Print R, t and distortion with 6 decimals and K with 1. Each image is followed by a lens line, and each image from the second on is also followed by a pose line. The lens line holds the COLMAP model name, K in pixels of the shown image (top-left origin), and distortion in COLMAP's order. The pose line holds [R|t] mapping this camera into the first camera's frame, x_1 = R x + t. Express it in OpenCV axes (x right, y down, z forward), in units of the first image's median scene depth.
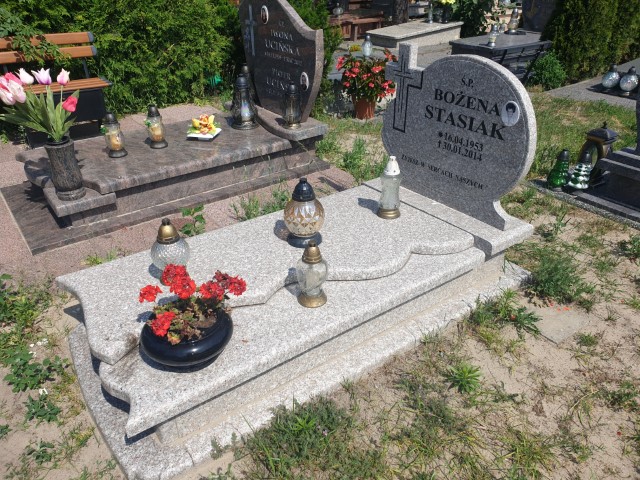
lens RADIAL K [[505.1, 0, 319.8], [0, 505.1, 237.3], [0, 0, 1]] dist [0.055862, -0.006353]
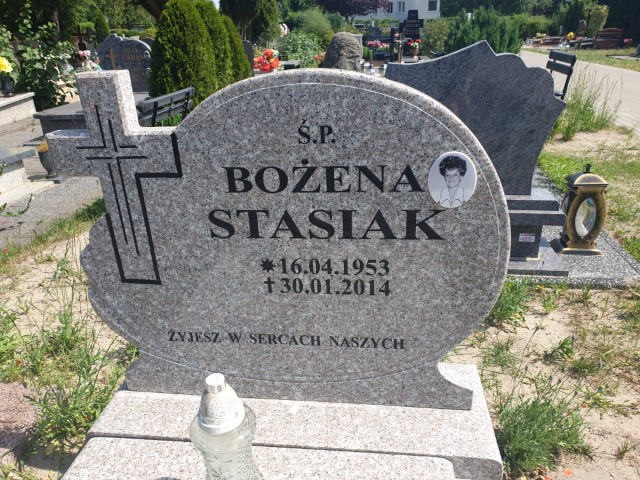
lens RADIAL K [[505.1, 0, 317.7], [0, 505.1, 246.5], [0, 0, 1]] dist [0.055862, -0.006353]
pose [[0.703613, -0.326122, 0.631326, 0.007316], [0.391604, 0.919330, 0.038452, -0.224376], [-0.592937, 0.220174, 0.774563, 0.669668]]
